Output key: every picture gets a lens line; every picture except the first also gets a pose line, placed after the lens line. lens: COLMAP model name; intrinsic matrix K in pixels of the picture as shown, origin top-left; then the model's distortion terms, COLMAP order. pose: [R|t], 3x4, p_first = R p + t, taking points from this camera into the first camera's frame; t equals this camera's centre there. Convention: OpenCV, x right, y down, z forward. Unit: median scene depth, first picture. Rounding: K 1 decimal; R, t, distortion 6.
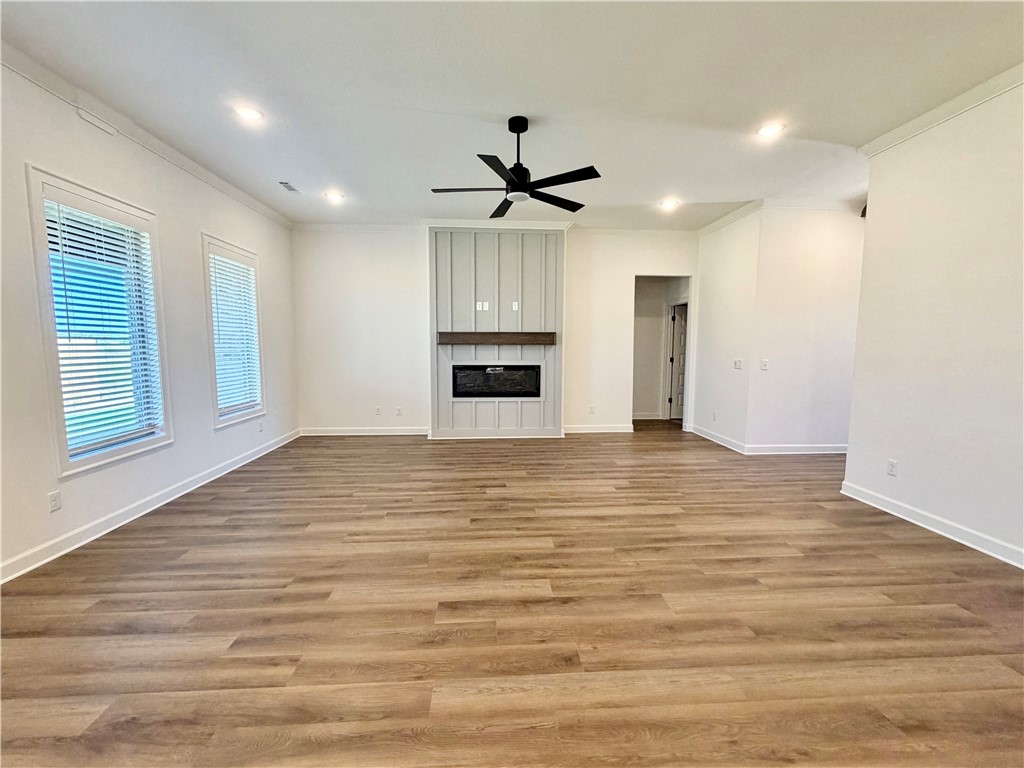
lens RADIAL K [[437.4, 0, 512.0], [0, 437.4, 384.0], [0, 0, 1]] dist [0.001417, 0.000269]
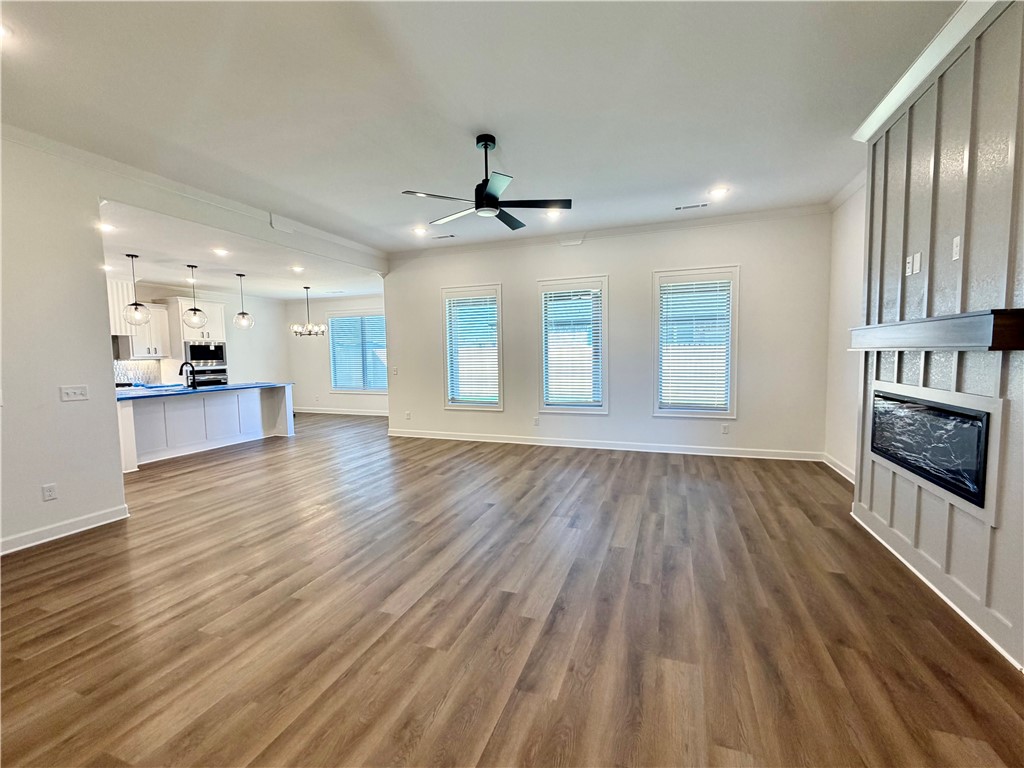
lens RADIAL K [[437.4, 0, 512.0], [0, 437.4, 384.0], [0, 0, 1]] dist [0.001417, 0.000269]
pose [[-0.406158, 0.066436, -0.911385, 0.847319], [-0.068140, 0.992375, 0.102706, -0.121853], [0.911259, 0.103817, -0.398534, 1.338950]]
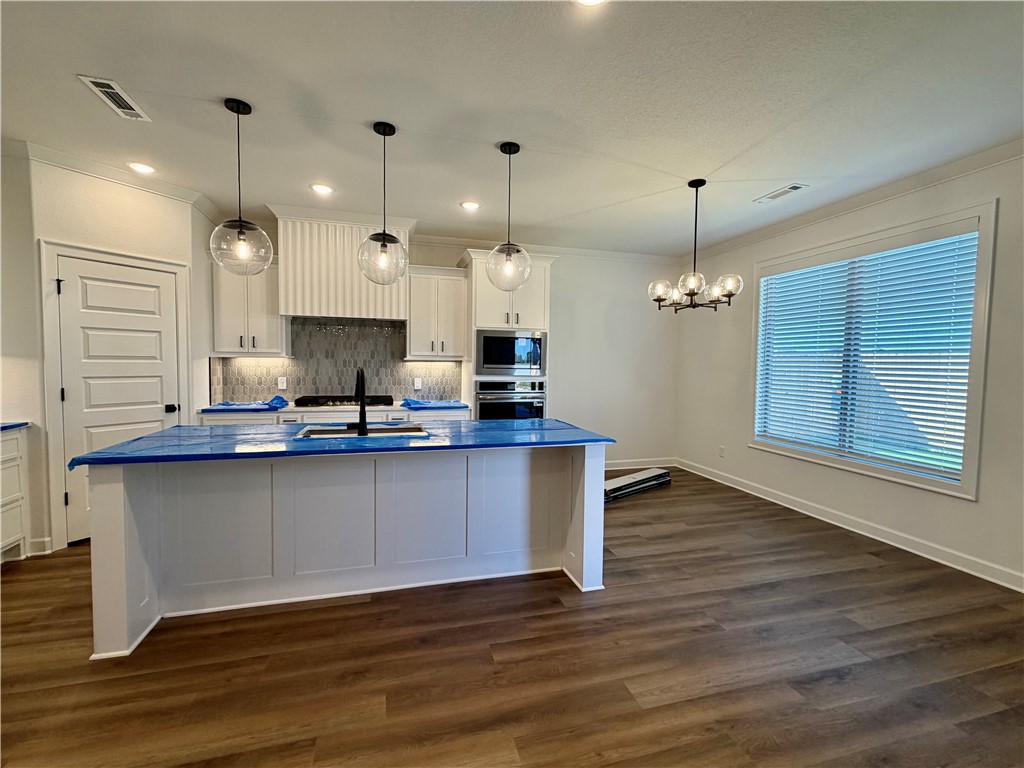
lens RADIAL K [[450.6, 0, 512.0], [0, 450.6, 384.0], [0, 0, 1]] dist [0.001075, 0.000237]
pose [[-0.980535, -0.007535, -0.196198, 0.802366], [-0.034546, 0.990295, 0.134621, -0.118019], [0.193279, 0.138778, -0.971279, 1.296447]]
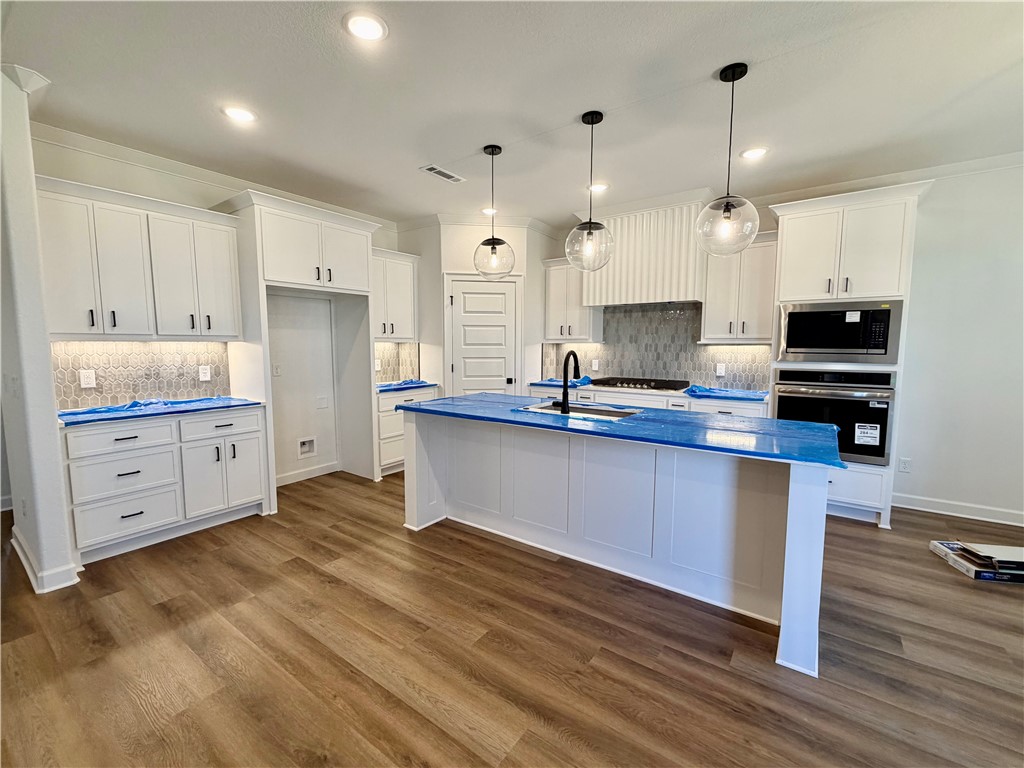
lens RADIAL K [[437.4, 0, 512.0], [0, 437.4, 384.0], [0, 0, 1]] dist [0.001417, 0.000269]
pose [[-0.761593, -0.065100, 0.644777, 0.789907], [0.053205, 0.985302, 0.162325, -0.117797], [-0.645868, 0.157931, -0.746936, 1.292357]]
